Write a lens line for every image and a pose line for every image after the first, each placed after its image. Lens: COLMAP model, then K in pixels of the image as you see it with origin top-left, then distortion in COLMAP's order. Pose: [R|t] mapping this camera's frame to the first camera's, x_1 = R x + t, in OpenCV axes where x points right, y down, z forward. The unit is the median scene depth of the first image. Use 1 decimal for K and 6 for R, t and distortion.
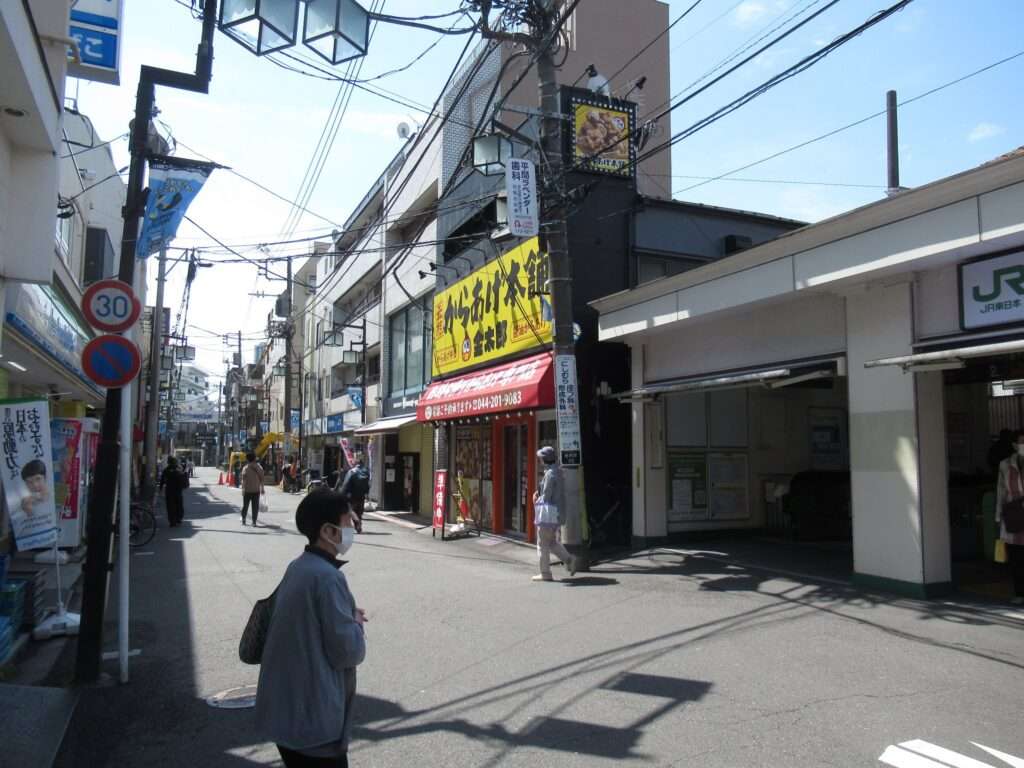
lens RADIAL K [[751.0, 0, 515.9], [0, 751.0, 385.3], [0, 0, 1]] dist [-0.008697, 0.000434]
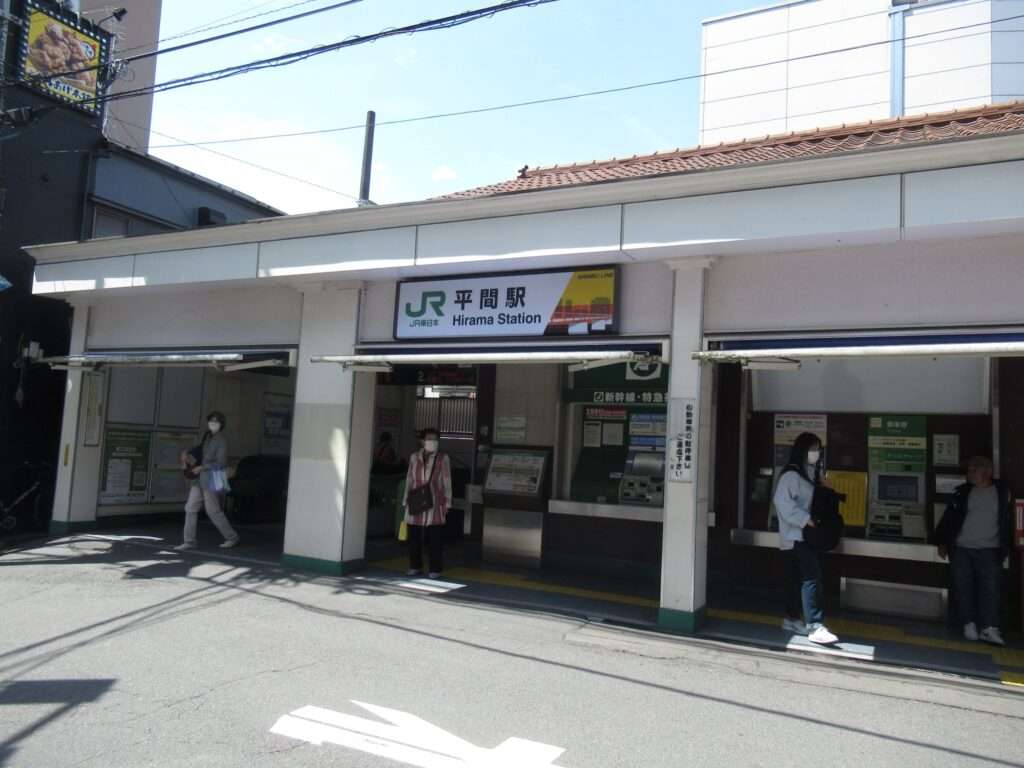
lens RADIAL K [[751.0, 0, 515.9], [0, 751.0, 385.3], [0, 0, 1]] dist [-0.008697, 0.000434]
pose [[0.780513, 0.092223, 0.618300, 0.032224], [-0.109233, 0.993962, -0.010364, -0.009695], [-0.615523, -0.059449, 0.785874, -0.014645]]
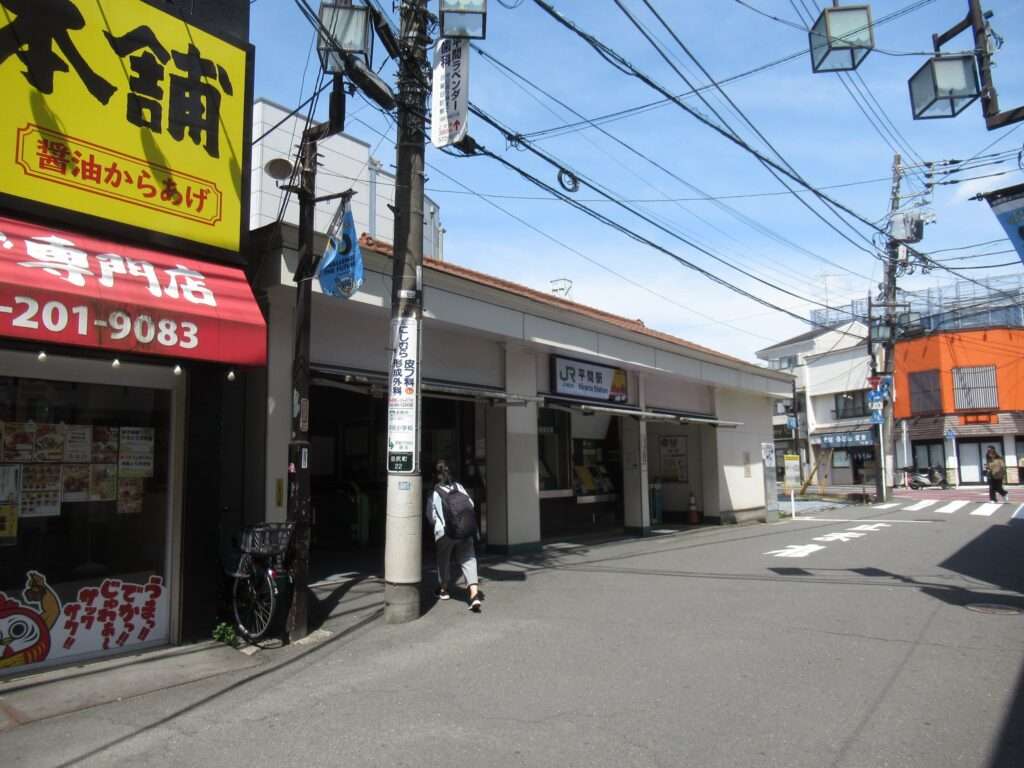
lens RADIAL K [[751.0, 0, 515.9], [0, 751.0, 385.3], [0, 0, 1]] dist [-0.008697, 0.000434]
pose [[-0.461531, 0.110487, 0.880217, -0.760734], [-0.069961, 0.984591, -0.160271, 0.163746], [-0.884361, -0.135551, -0.446689, 1.537092]]
